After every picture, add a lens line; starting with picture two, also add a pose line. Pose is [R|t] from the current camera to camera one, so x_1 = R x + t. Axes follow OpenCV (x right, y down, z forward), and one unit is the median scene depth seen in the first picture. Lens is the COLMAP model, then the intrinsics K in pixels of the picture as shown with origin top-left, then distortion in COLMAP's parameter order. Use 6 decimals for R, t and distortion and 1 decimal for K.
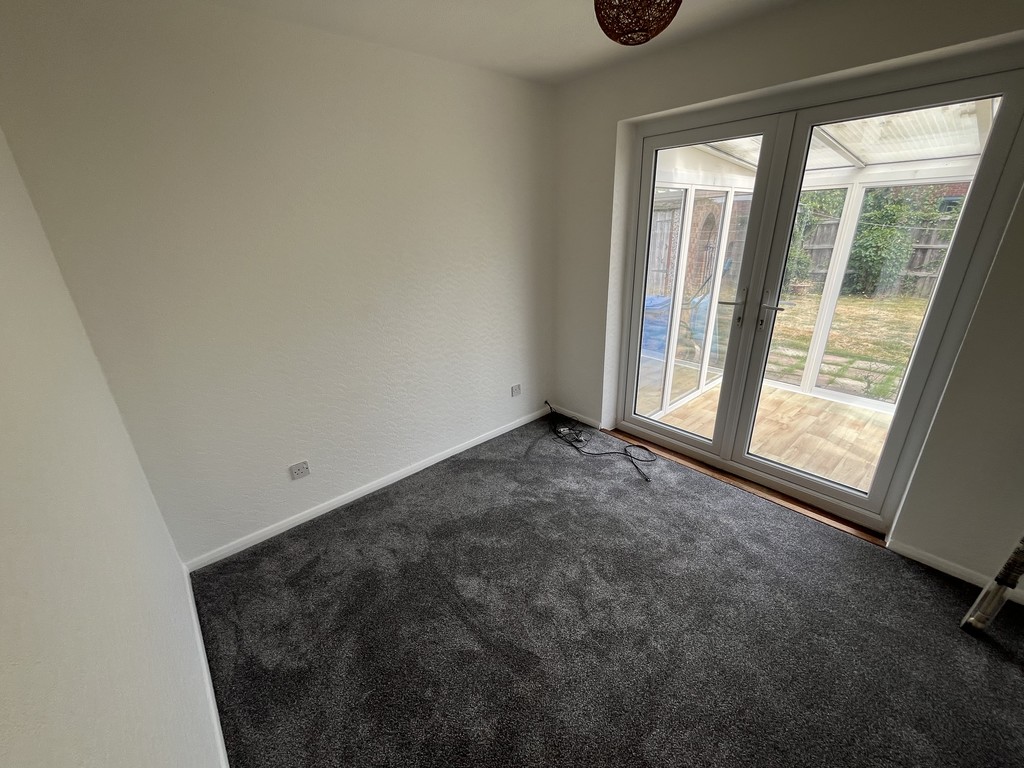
lens RADIAL K [[413.6, 0, 513.4], [0, 413.6, 383.7], [0, 0, 1]] dist [-0.002635, -0.000043]
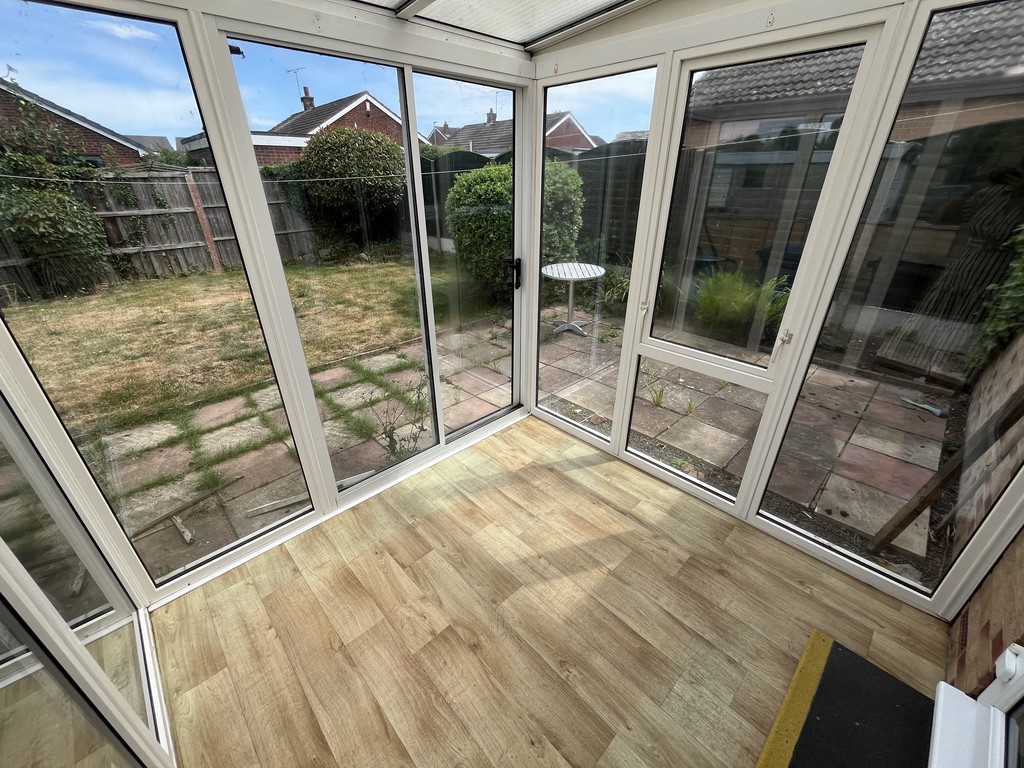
lens RADIAL K [[413.6, 0, 511.4], [0, 413.6, 384.9], [0, 0, 1]] dist [-0.002635, -0.000043]
pose [[-0.037149, -0.429558, 0.902275, 0.304946], [0.372395, 0.831913, 0.411392, -0.216852], [-0.927330, 0.351286, 0.129060, 0.650315]]
